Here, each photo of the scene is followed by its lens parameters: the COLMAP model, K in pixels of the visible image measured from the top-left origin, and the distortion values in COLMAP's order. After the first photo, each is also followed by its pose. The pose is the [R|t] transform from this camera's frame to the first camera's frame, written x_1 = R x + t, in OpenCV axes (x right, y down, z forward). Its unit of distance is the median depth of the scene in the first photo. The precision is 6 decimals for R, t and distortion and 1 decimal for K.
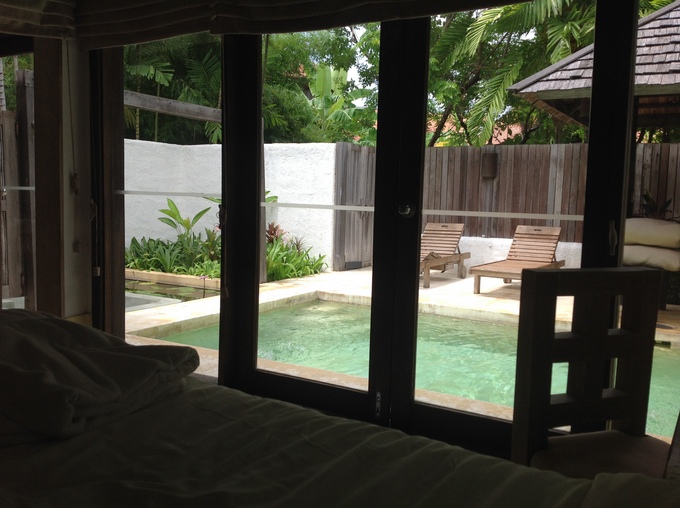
lens RADIAL K [[645.6, 0, 340.0], [0, 645.6, 254.0], [0, 0, 1]] dist [0.173944, -0.385408]
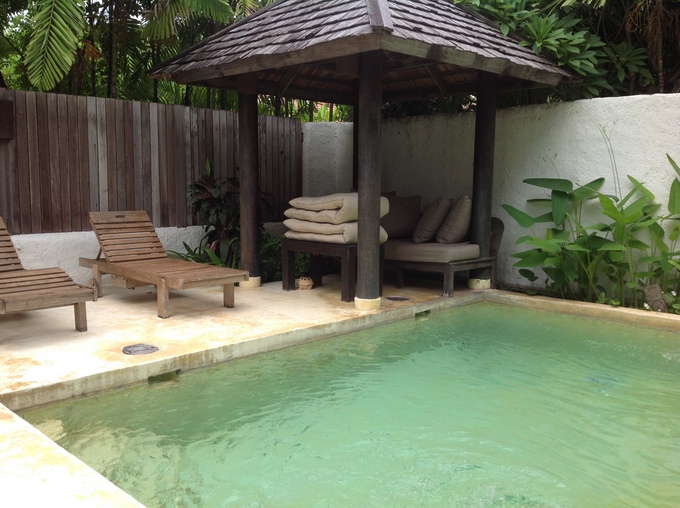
lens RADIAL K [[645.6, 0, 340.0], [0, 645.6, 254.0], [0, 0, 1]] dist [0.173944, -0.385408]
pose [[0.246108, -0.143012, 0.958634, -0.332796], [0.088572, 0.988235, 0.124689, -0.062446], [-0.965187, 0.054221, 0.255880, 0.564327]]
